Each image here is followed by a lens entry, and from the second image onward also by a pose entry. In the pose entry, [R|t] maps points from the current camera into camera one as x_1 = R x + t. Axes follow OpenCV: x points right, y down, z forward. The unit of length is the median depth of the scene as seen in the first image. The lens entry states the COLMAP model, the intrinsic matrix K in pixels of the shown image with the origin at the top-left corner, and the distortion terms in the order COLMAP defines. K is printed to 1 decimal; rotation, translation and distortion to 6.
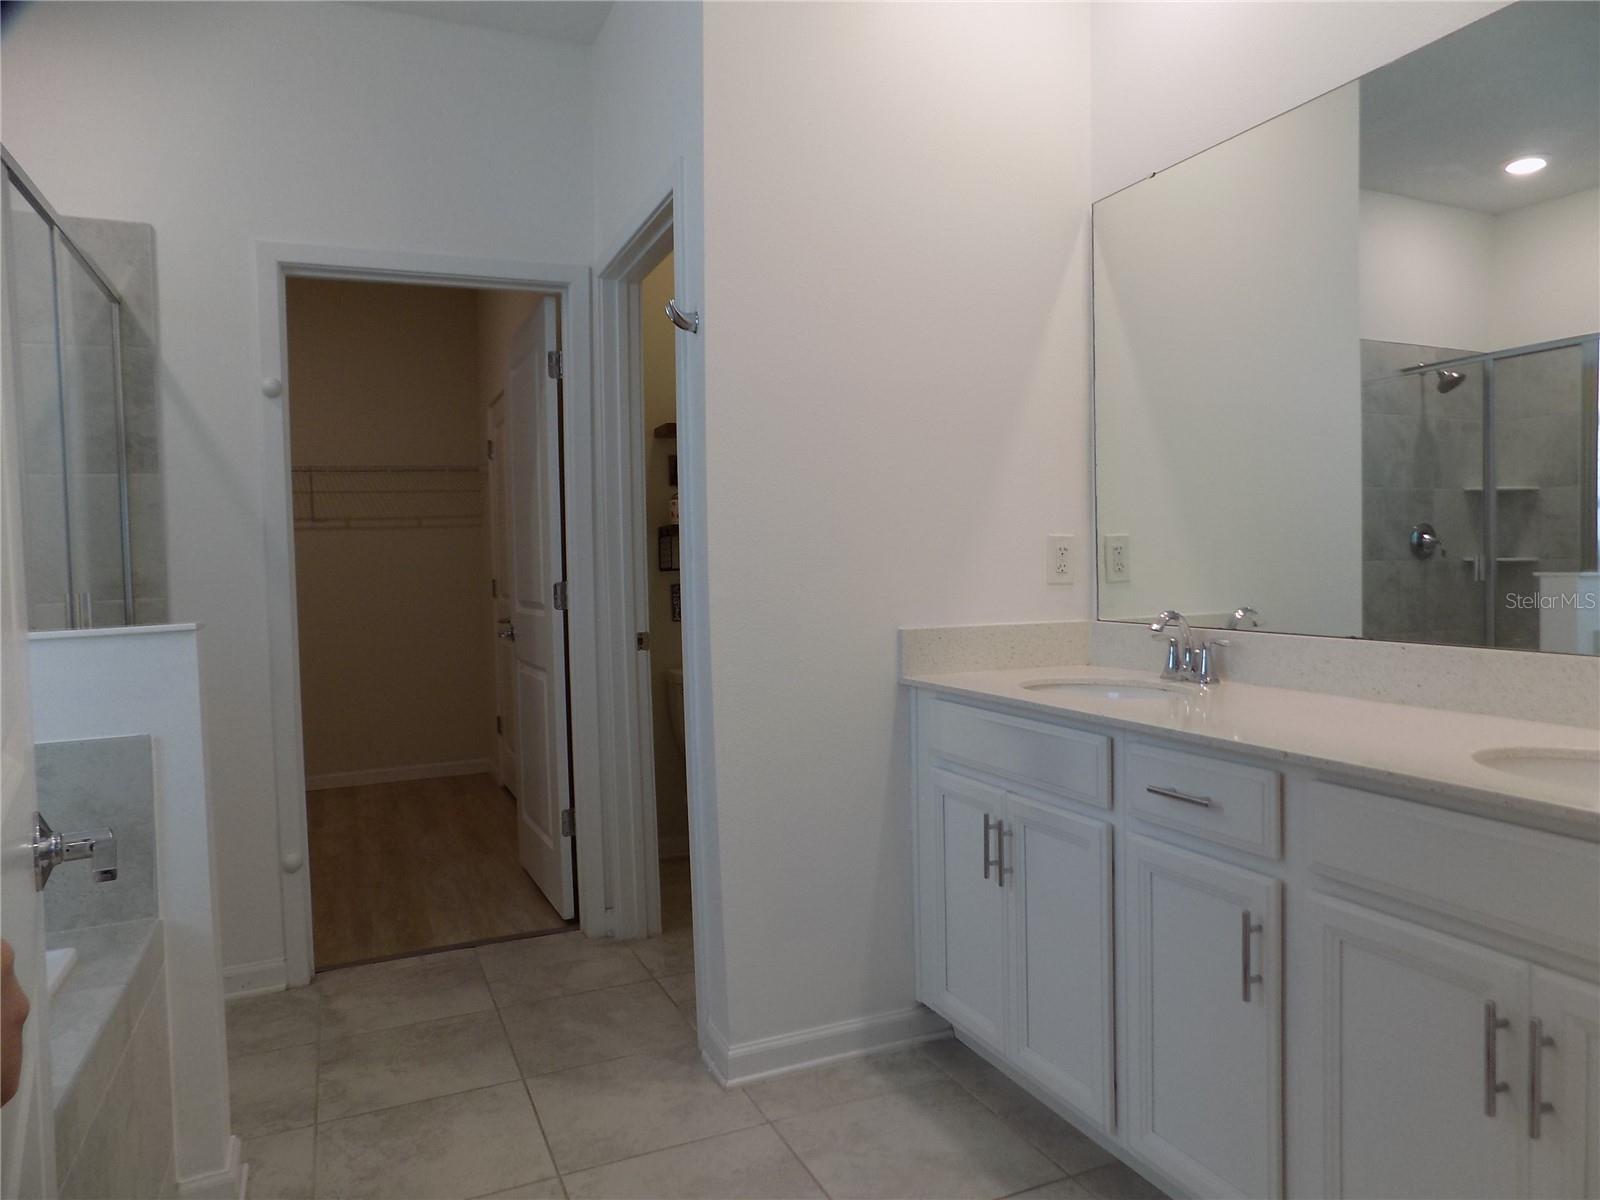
lens RADIAL K [[1091.2, 0, 796.8], [0, 1091.2, 588.3], [0, 0, 1]] dist [-0.065032, 0.078322]
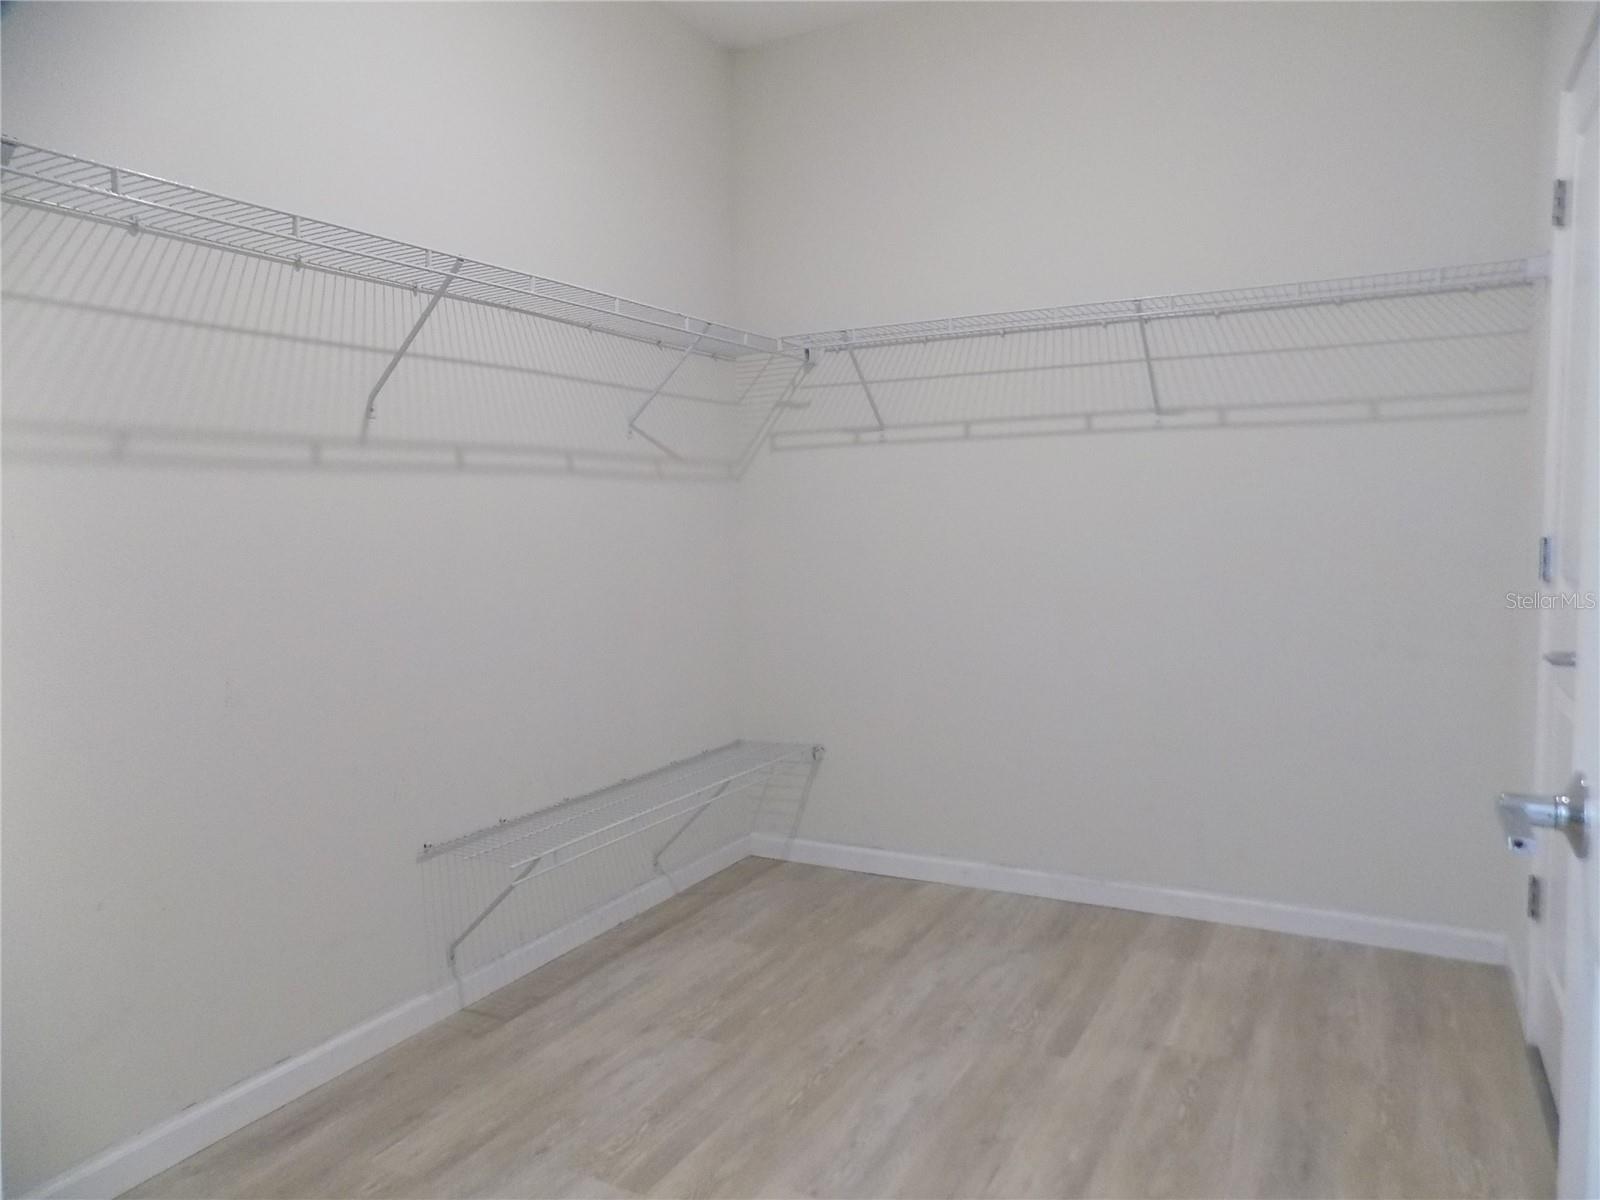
lens RADIAL K [[1091.2, 0, 796.8], [0, 1091.2, 588.3], [0, 0, 1]] dist [-0.065032, 0.078322]
pose [[0.622832, 0.074521, -0.778798, -0.138490], [-0.022678, 0.996755, 0.077241, -0.013947], [0.782027, -0.030447, 0.622501, 0.530104]]
